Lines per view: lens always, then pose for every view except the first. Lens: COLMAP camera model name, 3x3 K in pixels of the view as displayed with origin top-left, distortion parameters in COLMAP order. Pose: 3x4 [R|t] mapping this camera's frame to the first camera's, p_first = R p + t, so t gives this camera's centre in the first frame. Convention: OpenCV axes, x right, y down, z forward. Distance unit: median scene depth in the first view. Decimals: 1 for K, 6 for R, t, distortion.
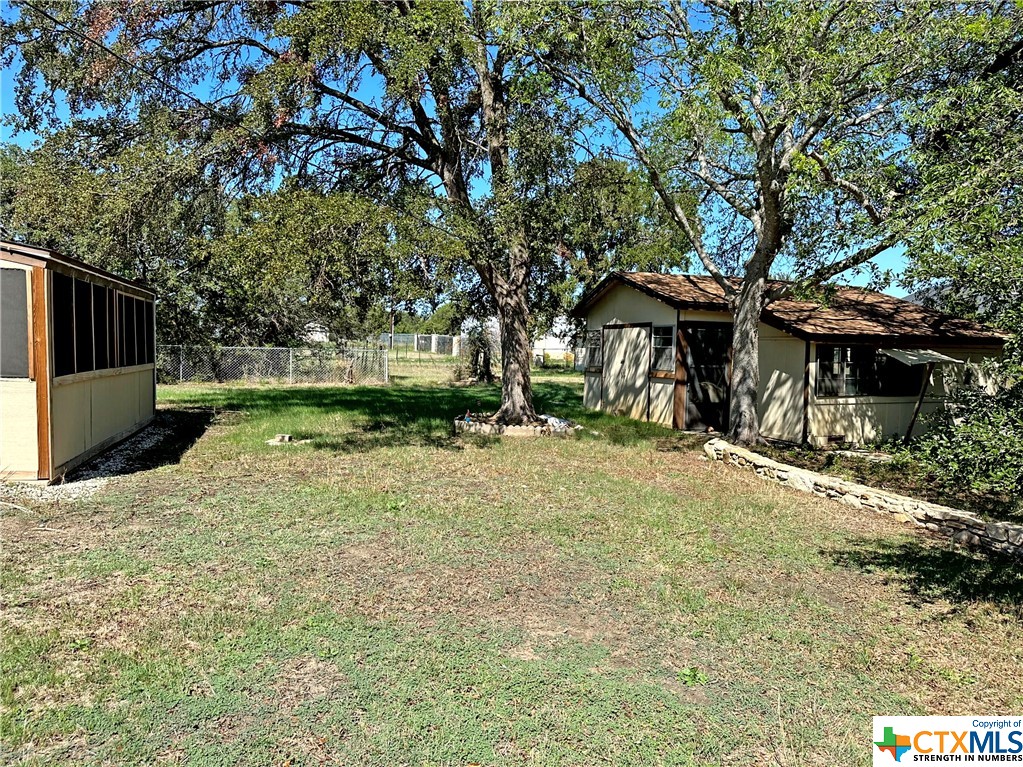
lens RADIAL K [[728.3, 0, 512.0], [0, 728.3, 372.7], [0, 0, 1]] dist [0.085102, -0.031618]
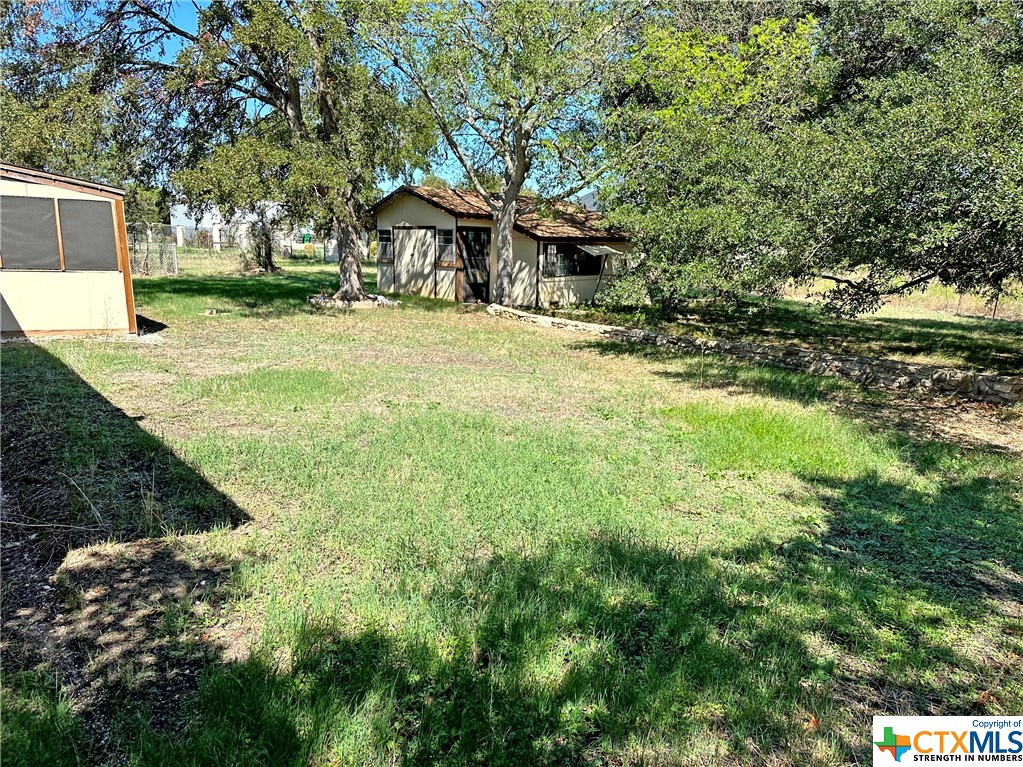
lens RADIAL K [[728.3, 0, 505.9], [0, 728.3, 386.1], [0, 0, 1]] dist [0.085102, -0.031618]
pose [[0.927411, -0.076482, 0.366141, -0.236059], [0.013798, 0.985201, 0.170847, -0.005032], [-0.373789, -0.153393, 0.914742, -0.406542]]
